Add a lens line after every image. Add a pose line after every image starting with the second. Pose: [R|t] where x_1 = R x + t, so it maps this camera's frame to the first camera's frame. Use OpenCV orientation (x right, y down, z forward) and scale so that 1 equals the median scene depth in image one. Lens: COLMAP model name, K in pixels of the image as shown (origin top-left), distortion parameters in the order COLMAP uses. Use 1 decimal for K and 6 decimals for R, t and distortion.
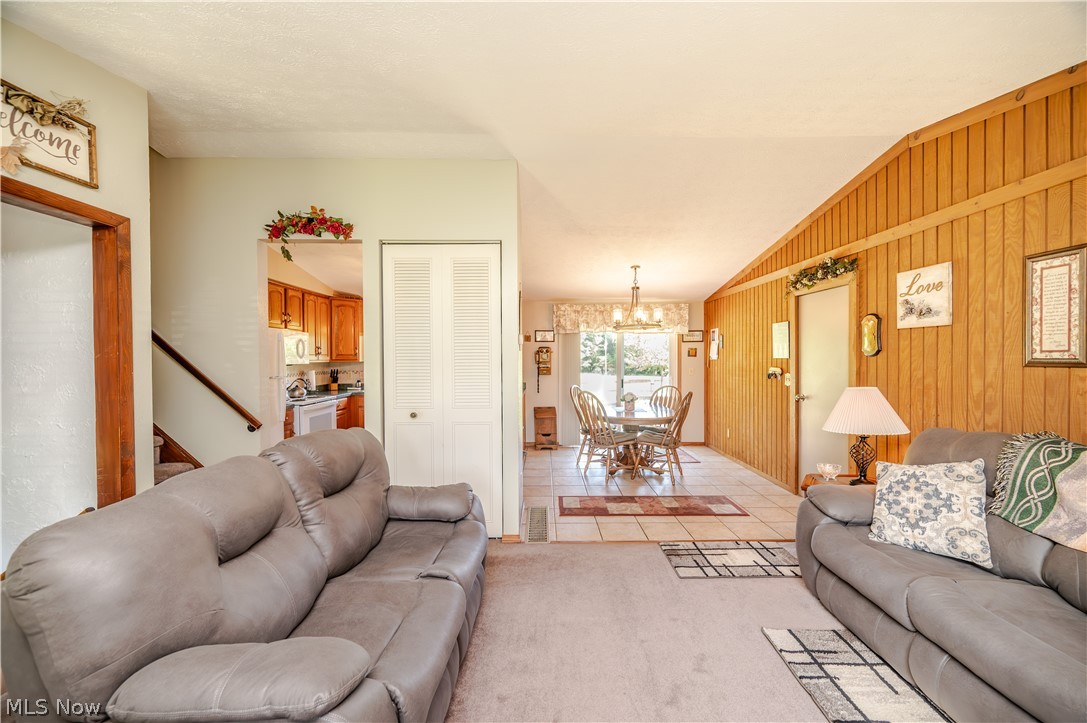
lens RADIAL K [[427.9, 0, 543.5], [0, 427.9, 361.5], [0, 0, 1]] dist [-0.000689, 0.000159]
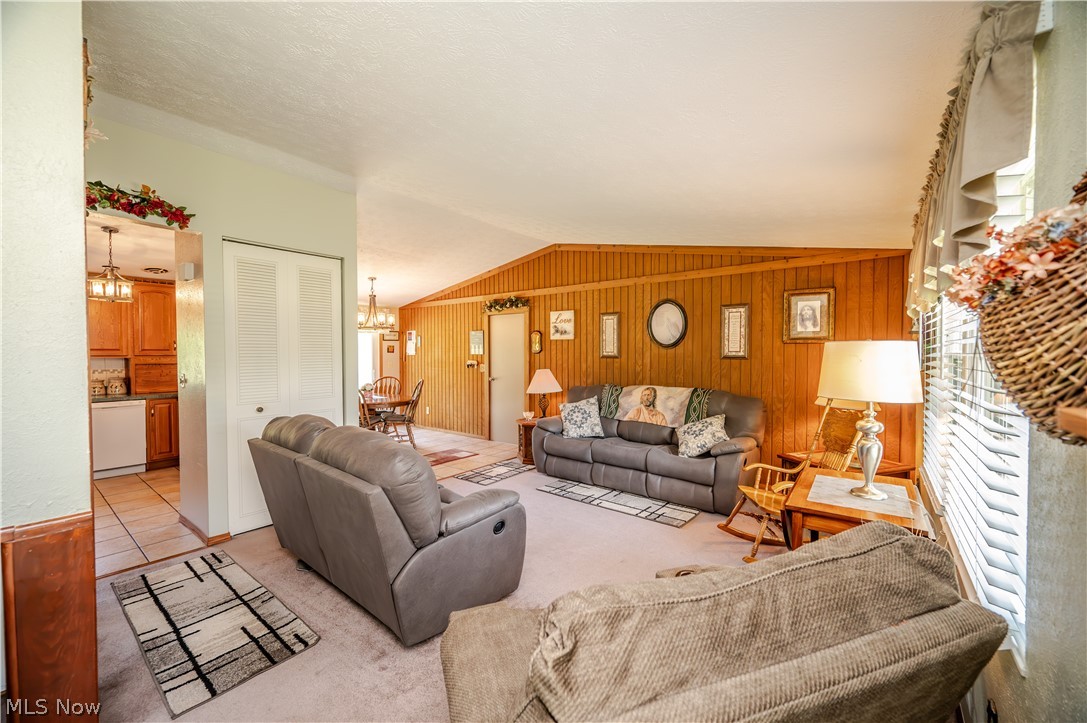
lens RADIAL K [[427.9, 0, 543.5], [0, 427.9, 361.5], [0, 0, 1]] dist [-0.000689, 0.000159]
pose [[0.618552, -0.016566, 0.785569, -0.786615], [0.005989, 0.999848, 0.016370, -0.008911], [-0.785721, -0.005421, 0.618557, -0.207202]]
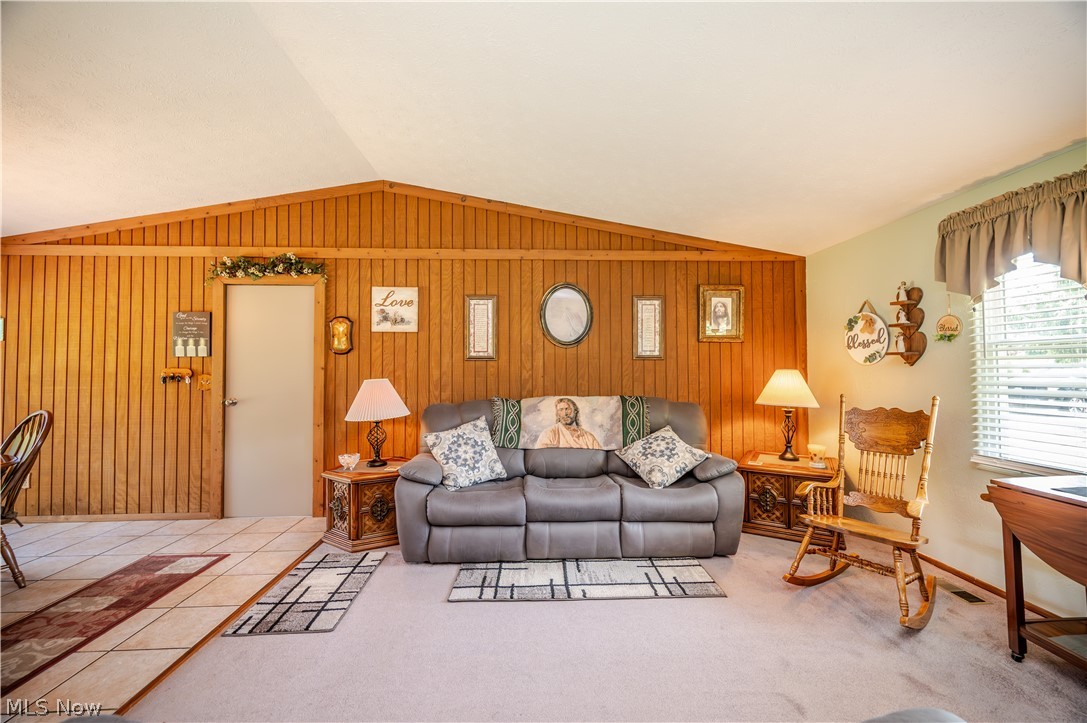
lens RADIAL K [[427.9, 0, 543.5], [0, 427.9, 361.5], [0, 0, 1]] dist [-0.000689, 0.000159]
pose [[-0.047695, 0.026140, 0.998520, -0.430738], [0.012316, 0.999597, -0.025580, 0.047179], [-0.998786, 0.011078, -0.047998, 0.602840]]
